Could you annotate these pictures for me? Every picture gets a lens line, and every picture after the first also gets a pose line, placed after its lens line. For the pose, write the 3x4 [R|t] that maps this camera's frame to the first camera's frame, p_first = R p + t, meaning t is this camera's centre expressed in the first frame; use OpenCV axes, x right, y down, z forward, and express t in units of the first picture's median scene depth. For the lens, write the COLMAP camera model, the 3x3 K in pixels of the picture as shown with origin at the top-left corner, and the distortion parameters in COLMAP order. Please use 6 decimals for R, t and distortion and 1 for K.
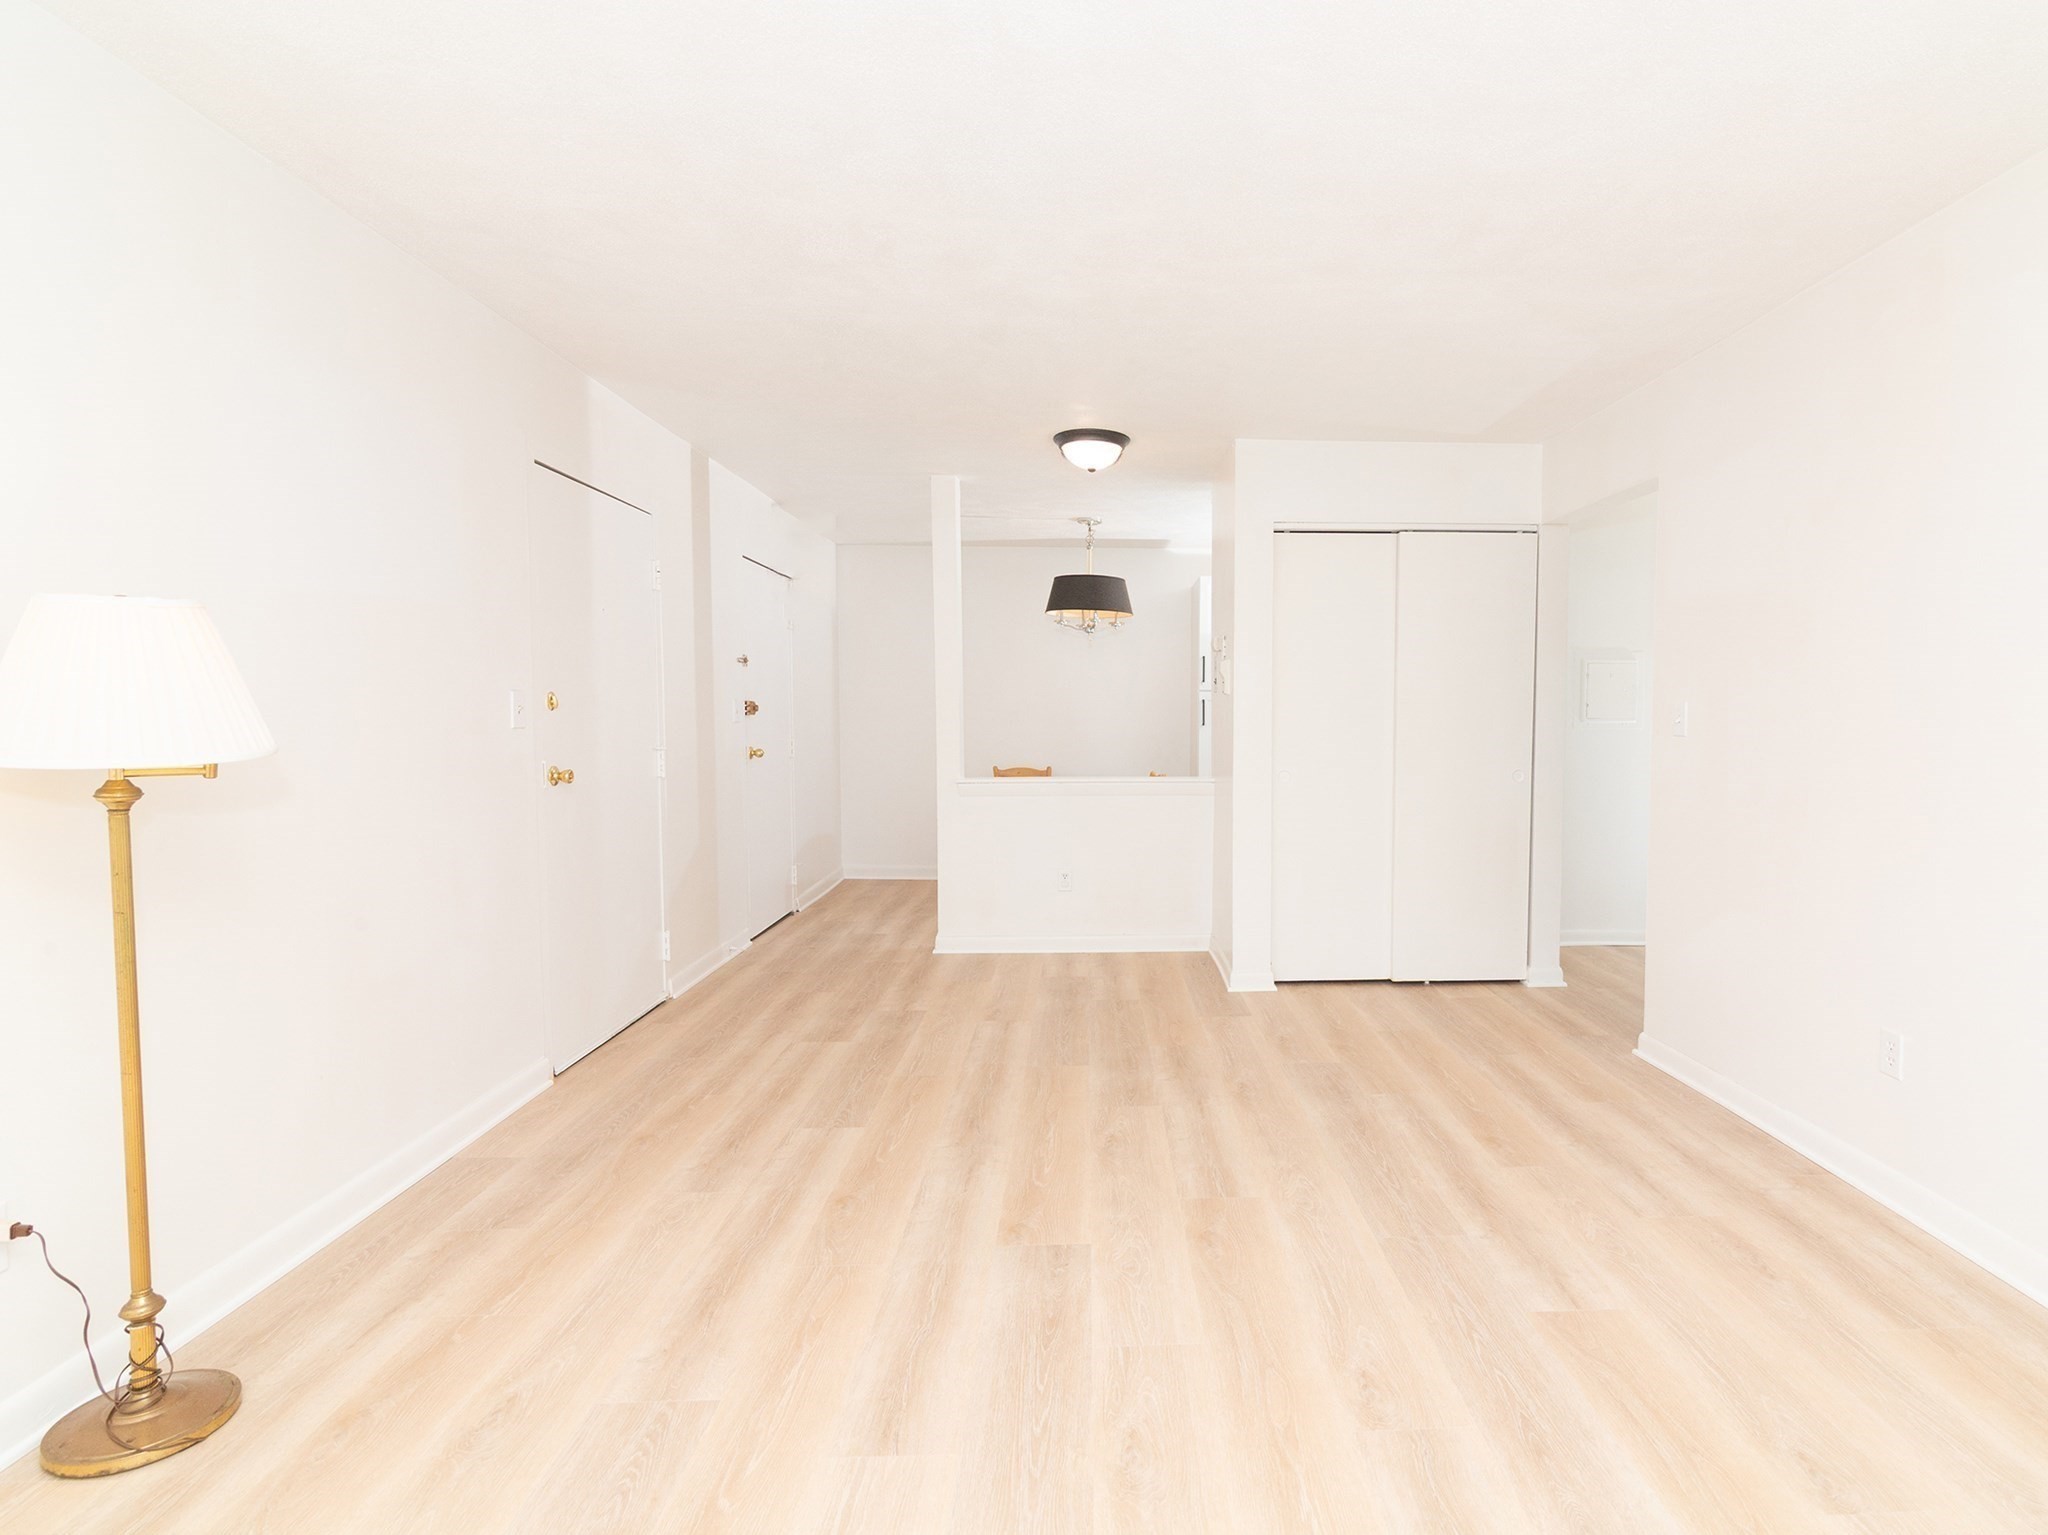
lens RADIAL K [[1007.0, 0, 1115.9], [0, 1007.0, 764.9], [0, 0, 1]] dist [0.001566, -0.001094]
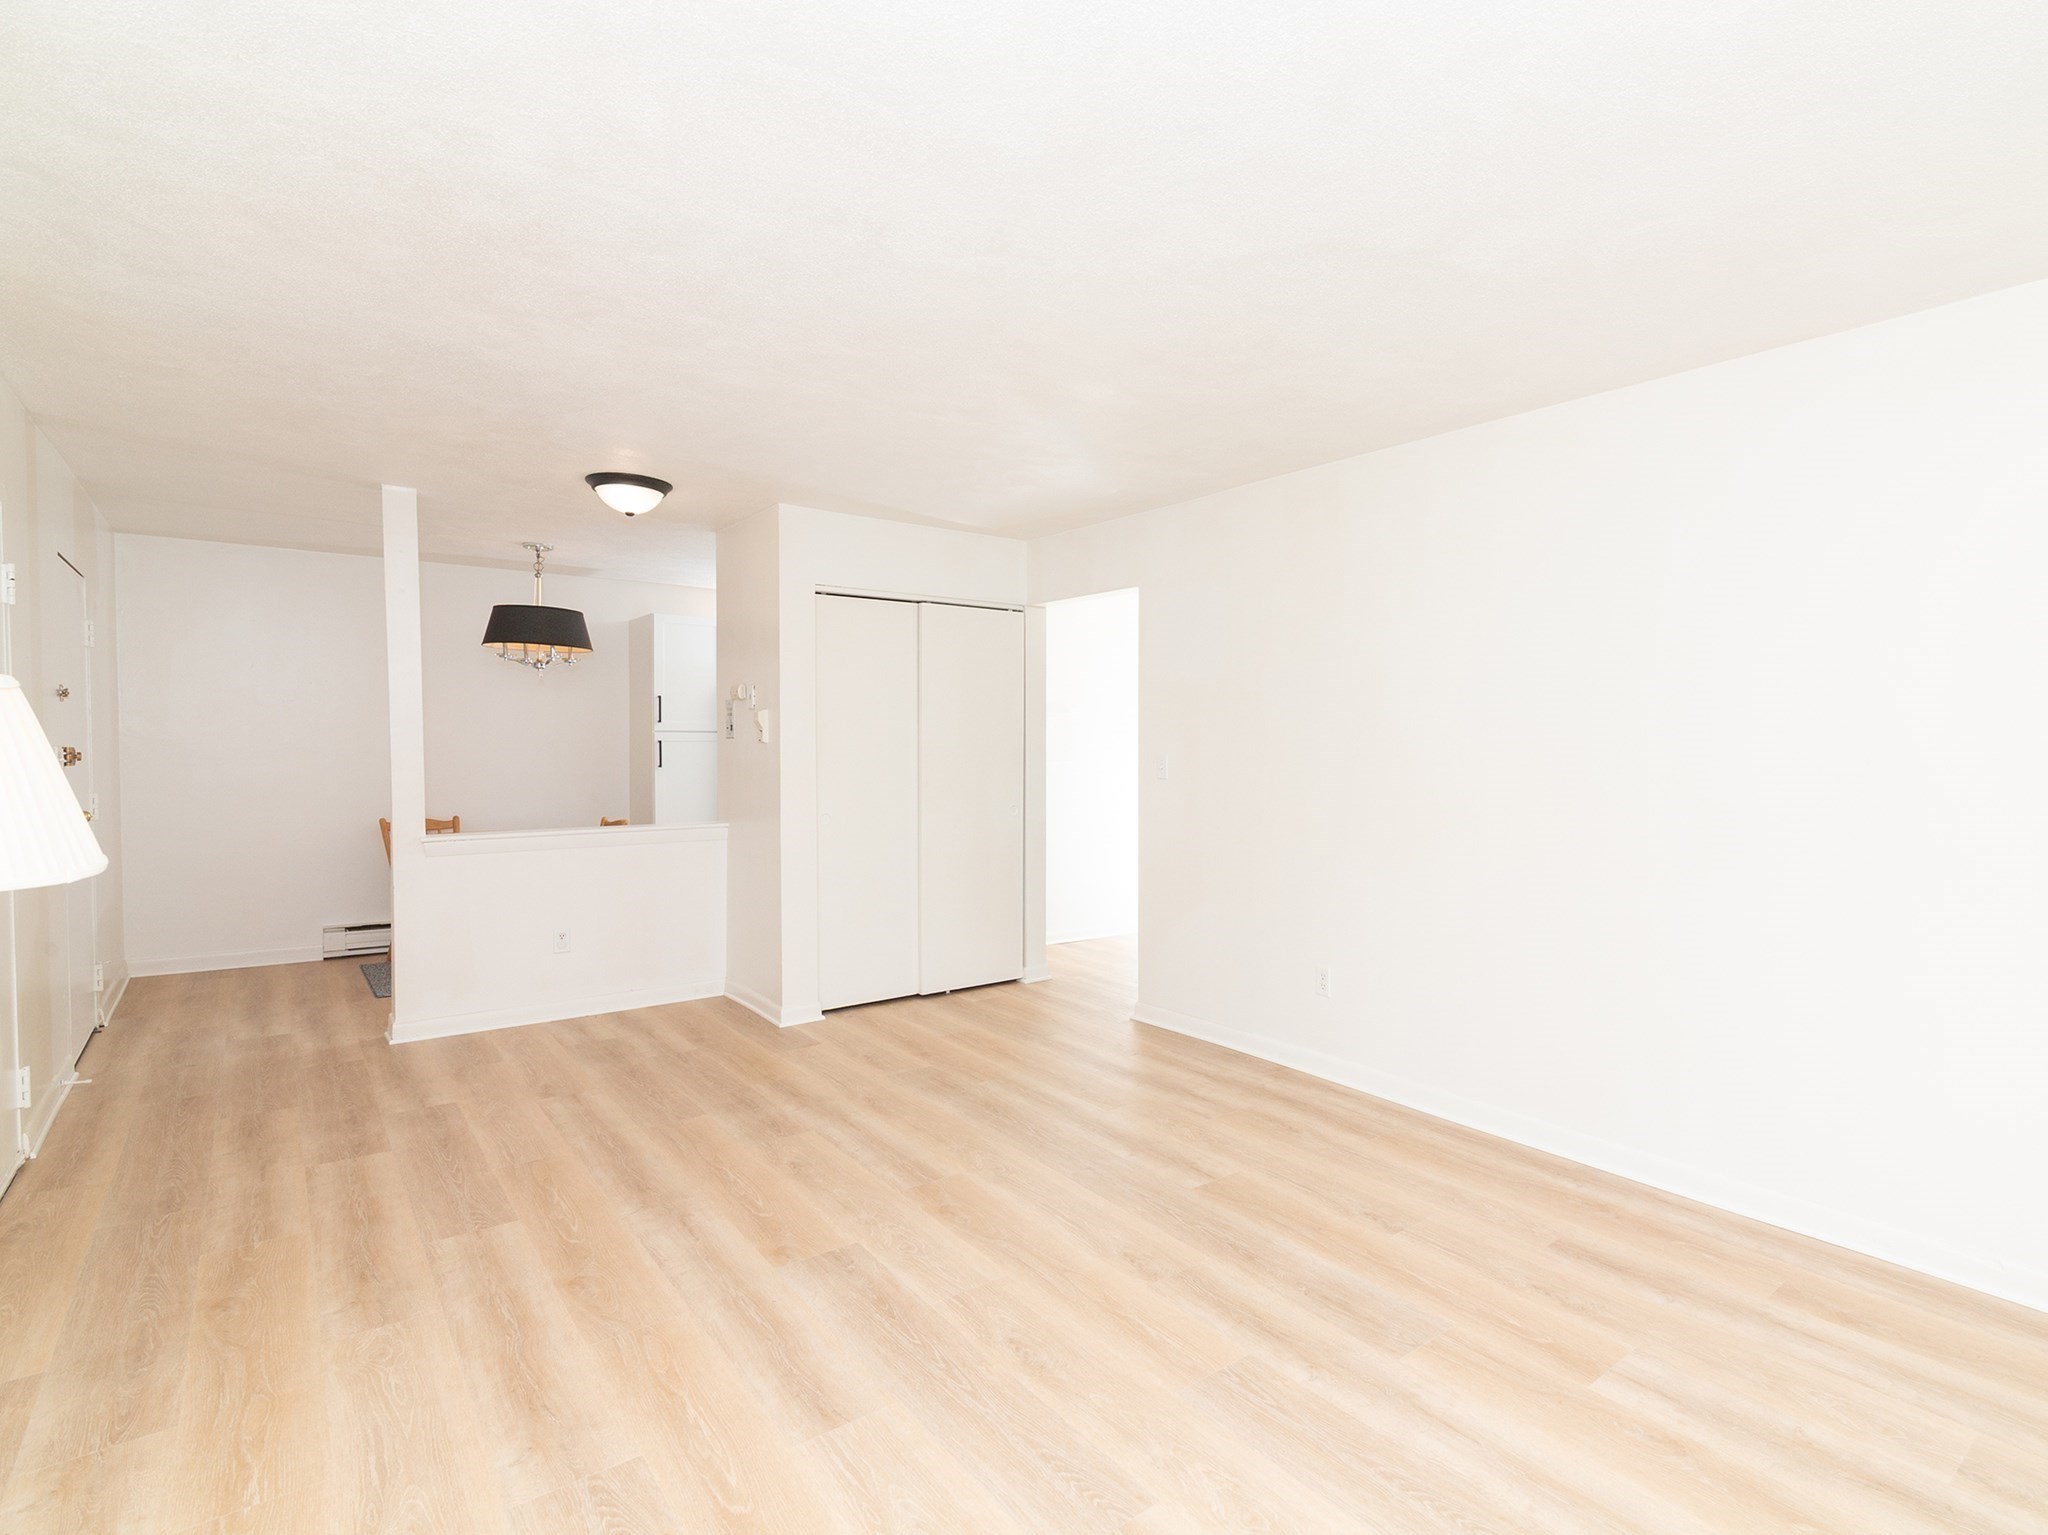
lens RADIAL K [[1043.3, 0, 1058.0], [0, 1043.3, 765.8], [0, 0, 1]] dist [0.001801, -0.001169]
pose [[0.819876, -0.015323, 0.572337, -0.324029], [0.030083, 0.999414, -0.016336, -0.023973], [-0.571751, 0.030611, 0.819856, -0.073478]]
